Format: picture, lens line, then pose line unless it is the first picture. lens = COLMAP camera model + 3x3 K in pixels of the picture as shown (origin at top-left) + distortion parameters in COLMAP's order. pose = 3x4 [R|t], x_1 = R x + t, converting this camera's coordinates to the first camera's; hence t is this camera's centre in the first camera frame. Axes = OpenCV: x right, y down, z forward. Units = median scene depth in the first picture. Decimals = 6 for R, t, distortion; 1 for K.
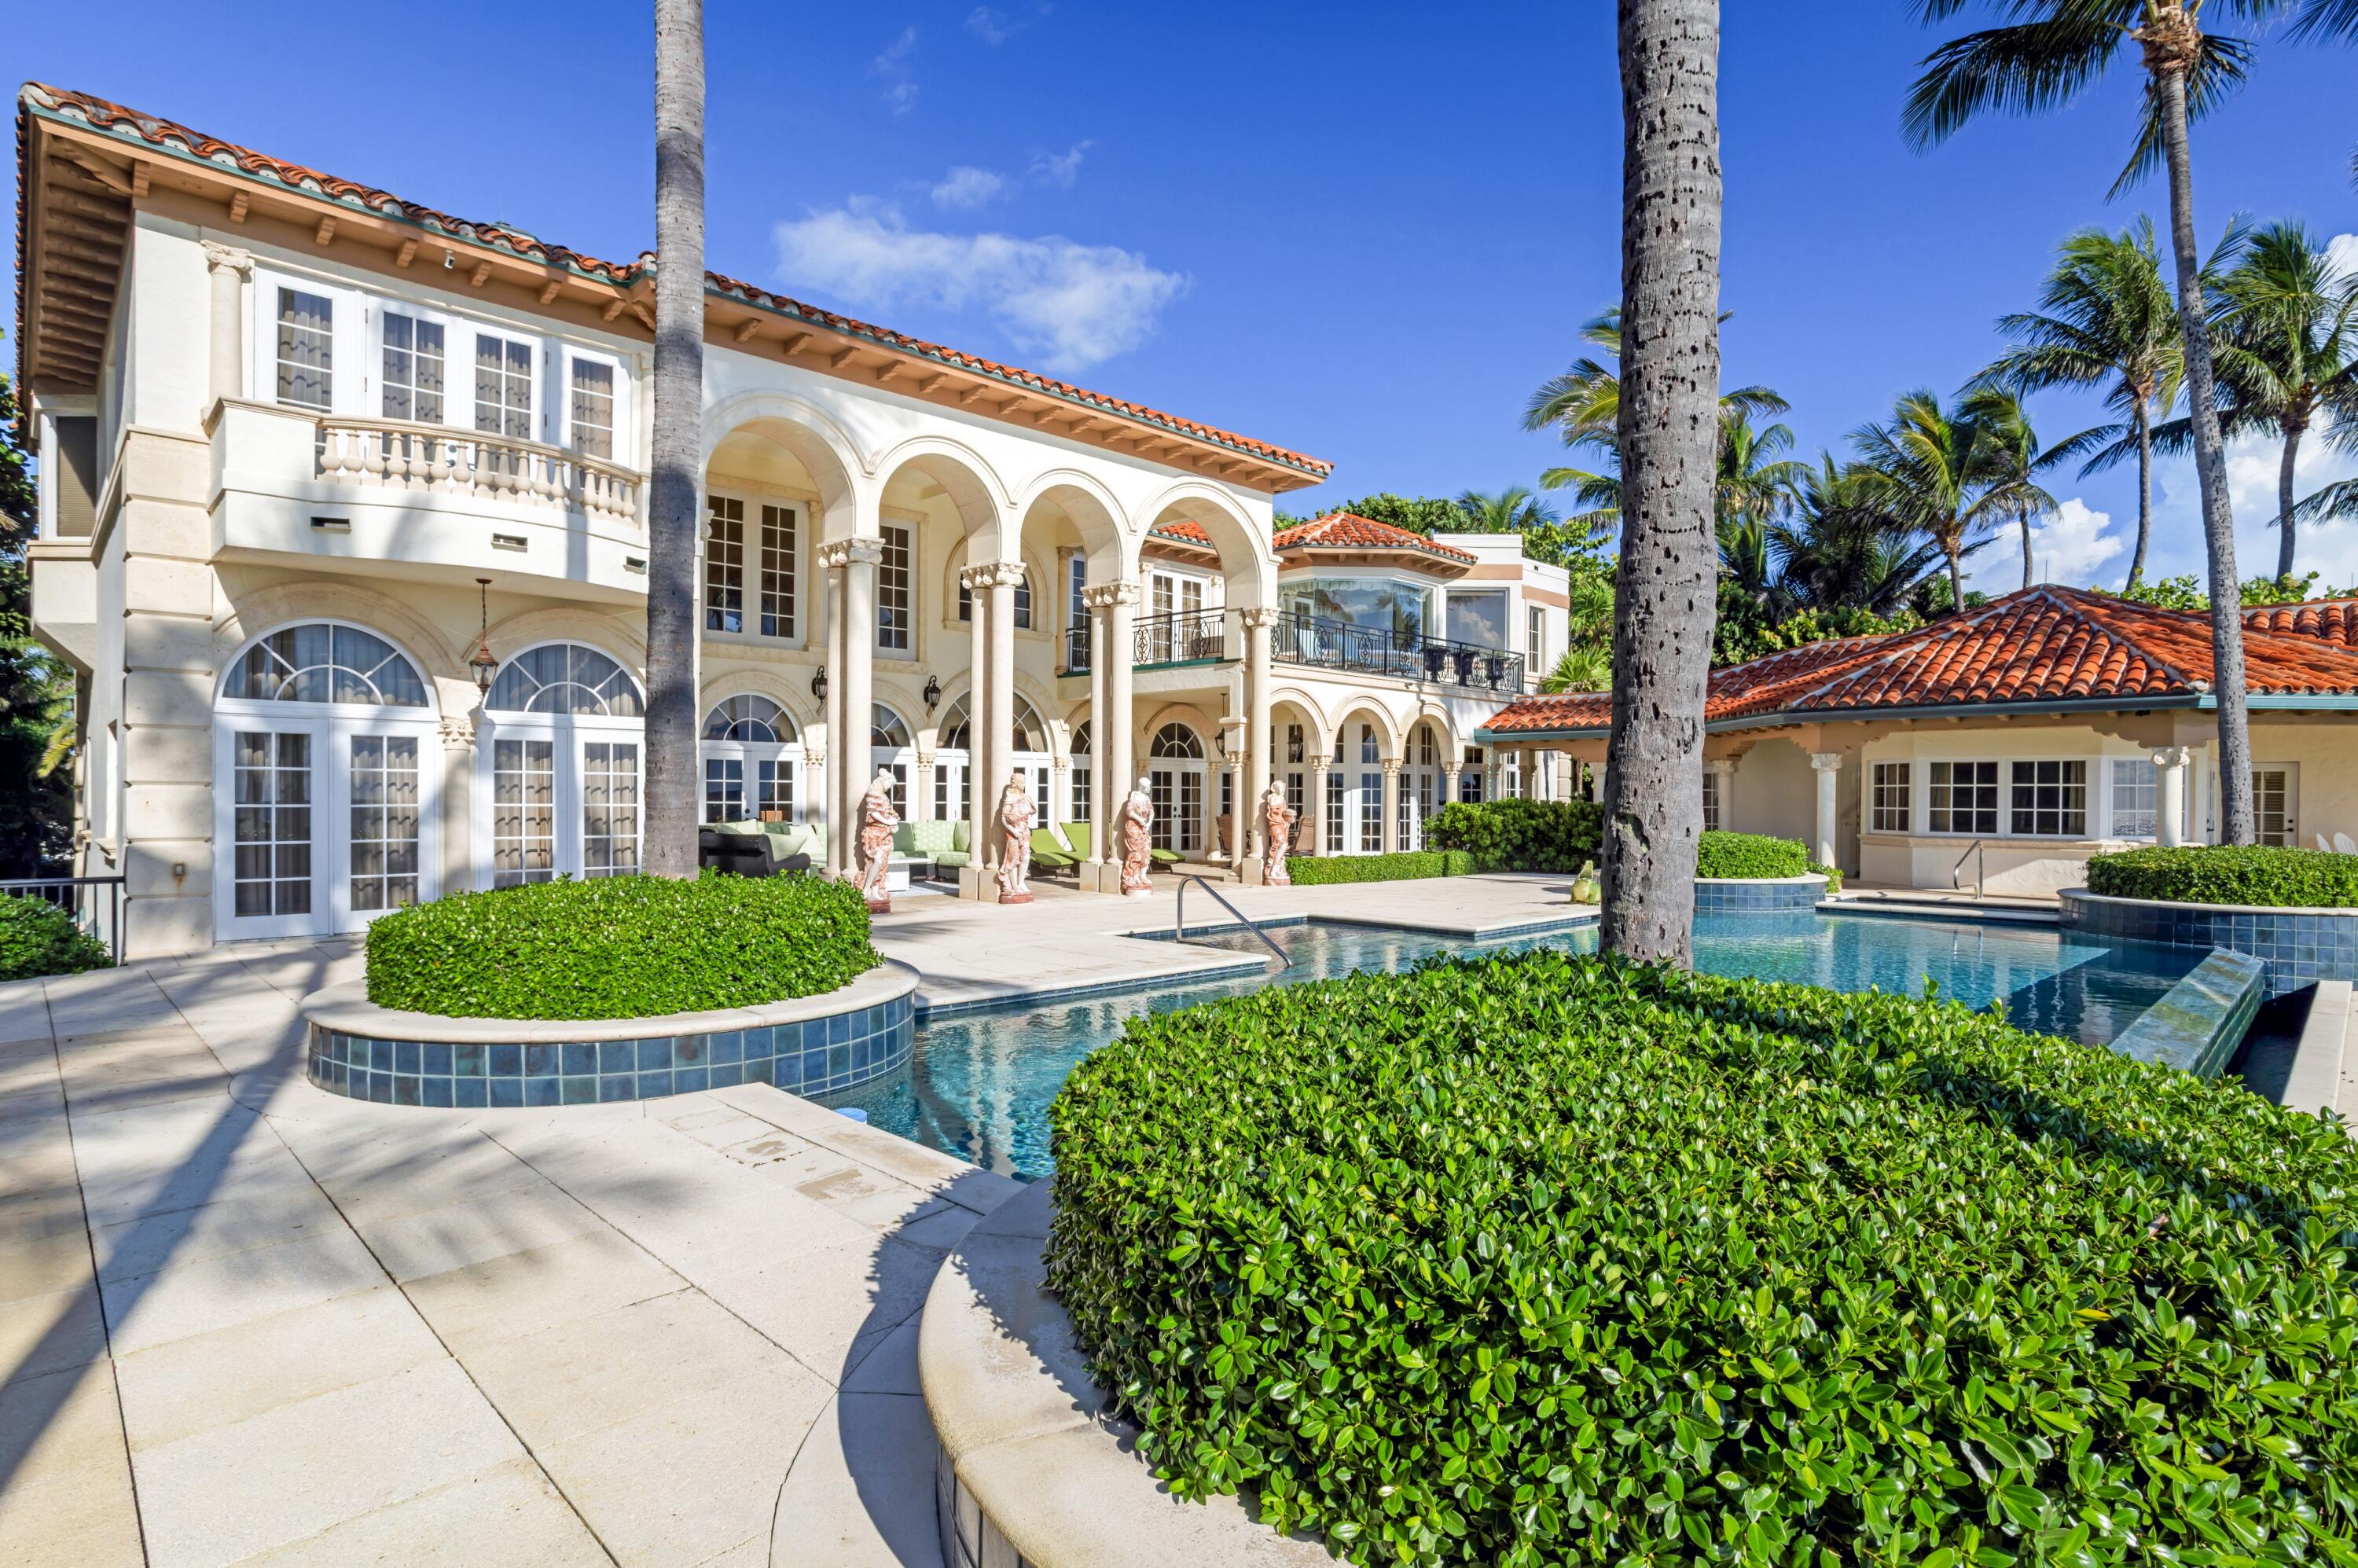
lens RADIAL K [[1221.5, 0, 1179.0], [0, 1221.5, 801.1], [0, 0, 1]] dist [-0.023636, 0.002225]
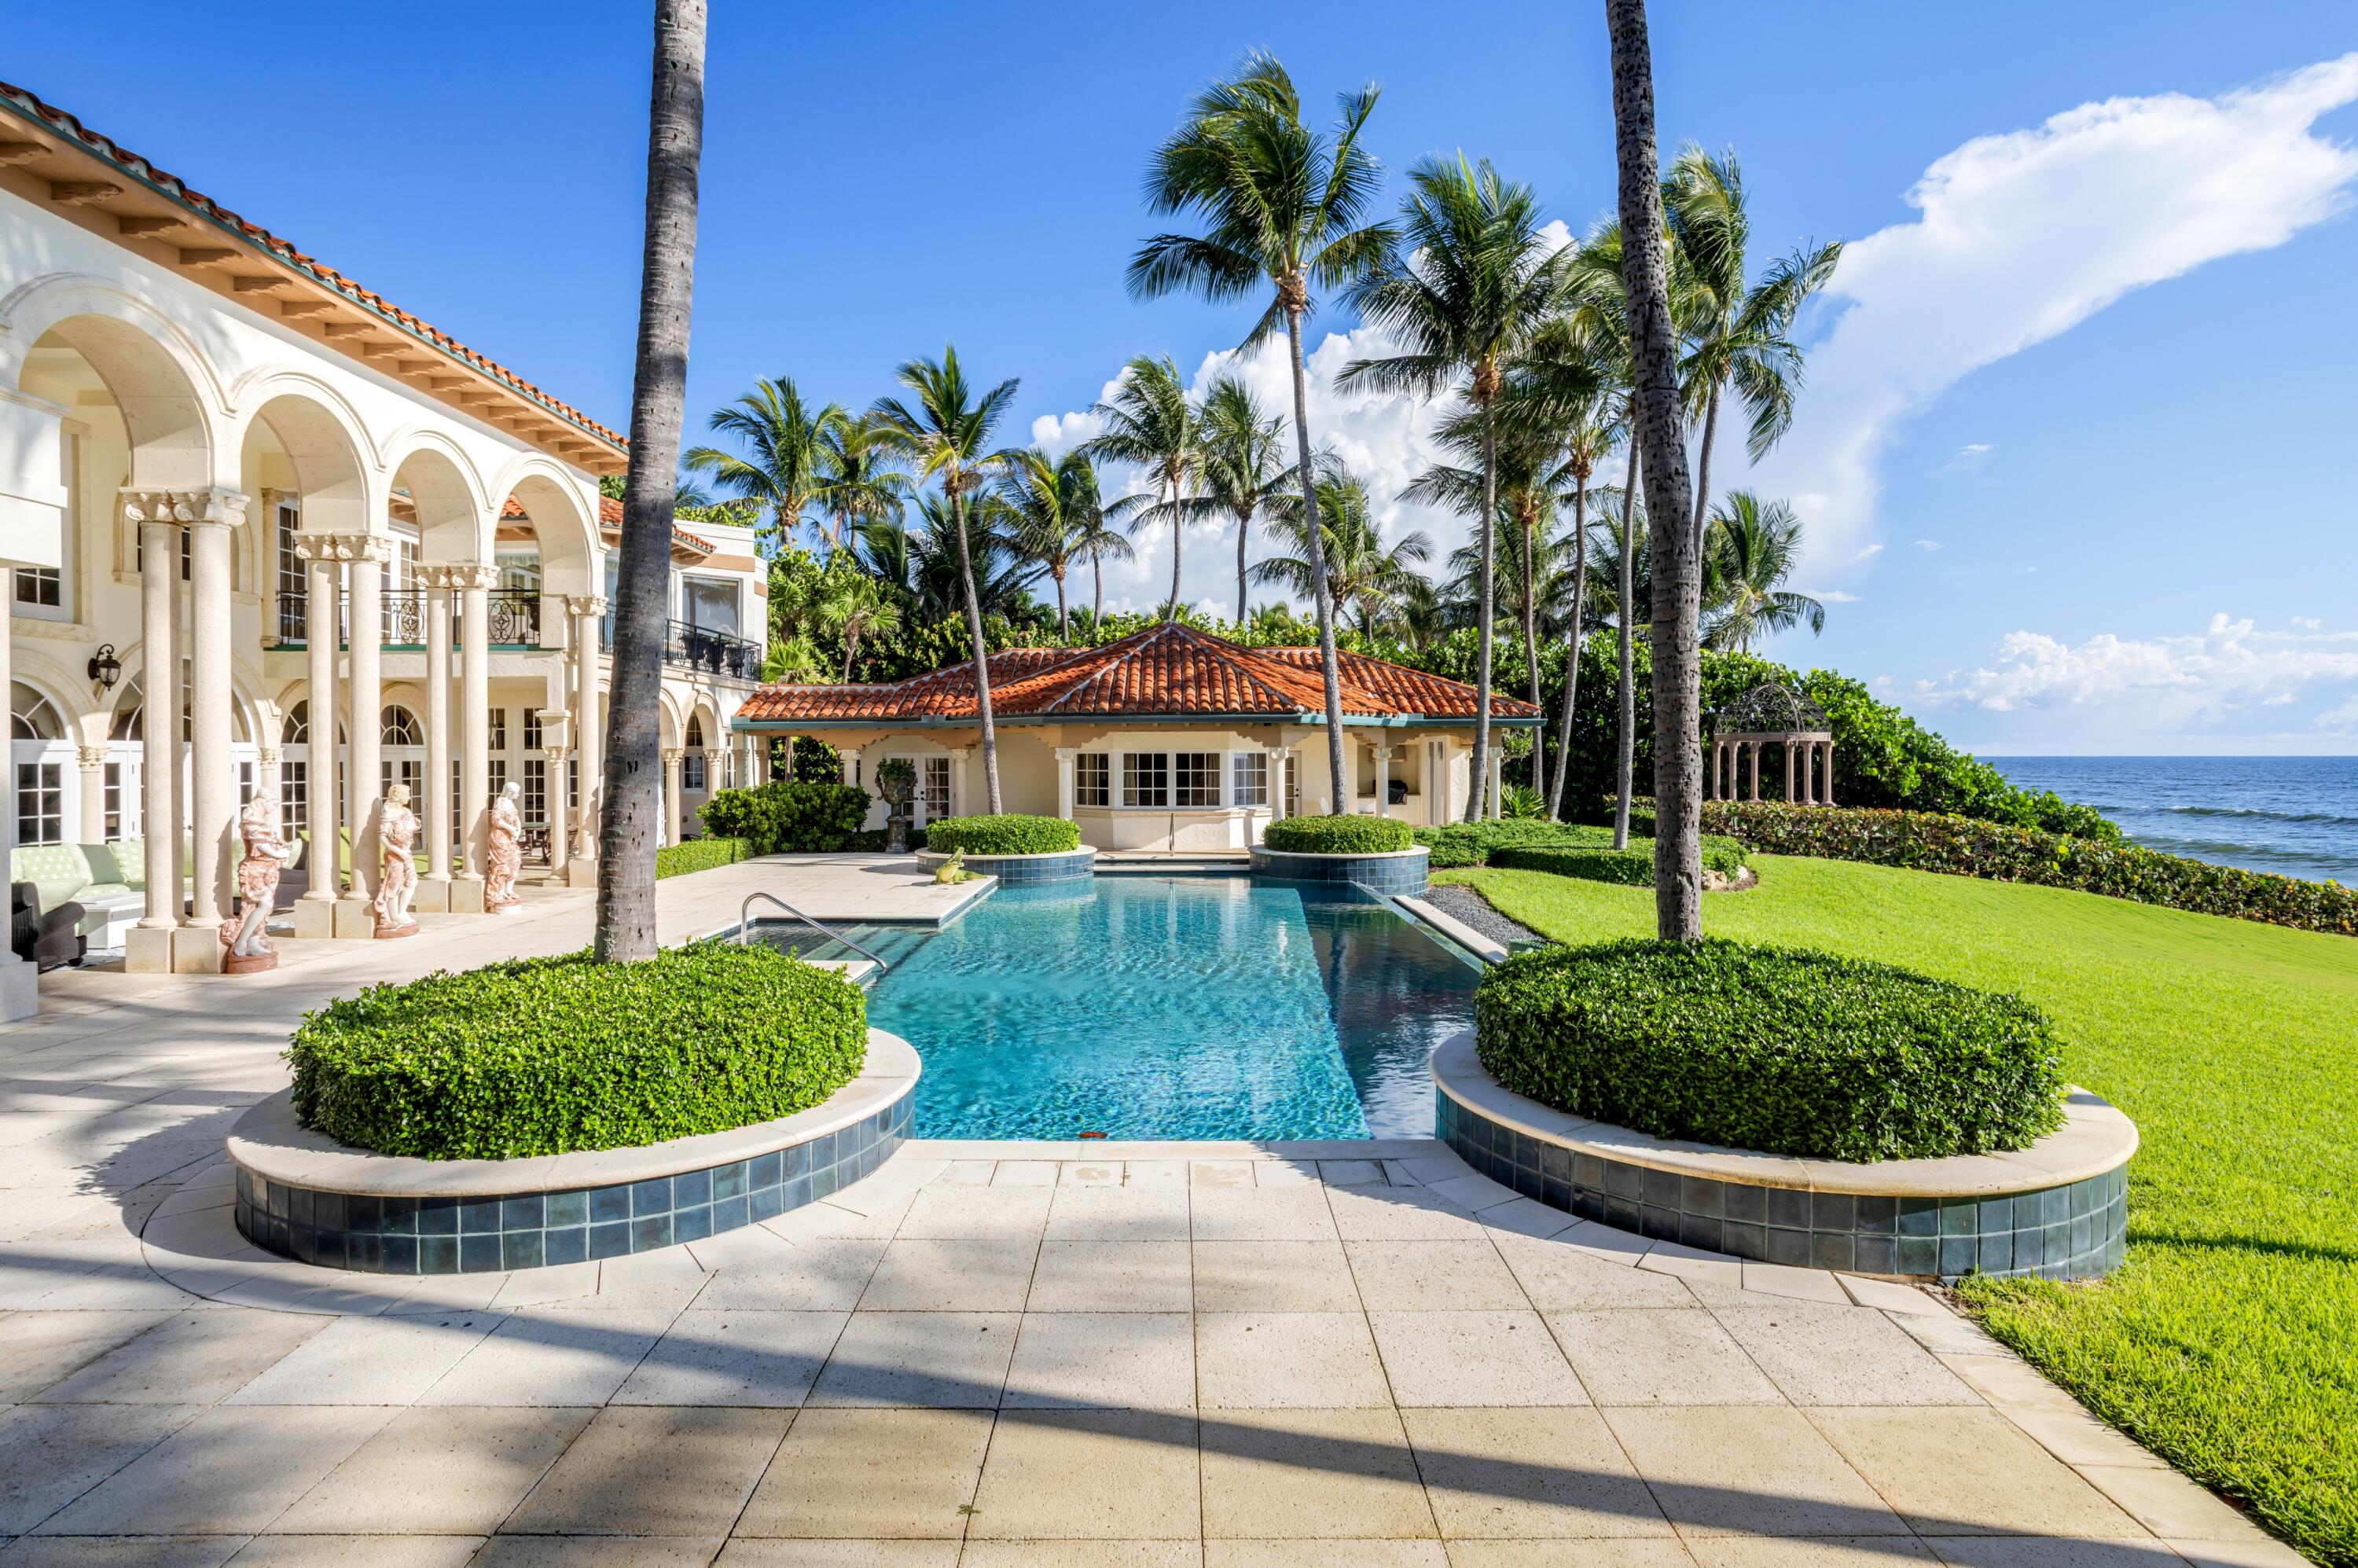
lens RADIAL K [[1221.5, 0, 1150.9], [0, 1221.5, 743.5], [0, 0, 1]] dist [-0.023636, 0.002225]
pose [[0.712135, -0.003382, 0.702035, -0.289273], [0.010042, 0.999935, -0.005370, -0.034291], [-0.701971, 0.010874, 0.712123, 0.021147]]
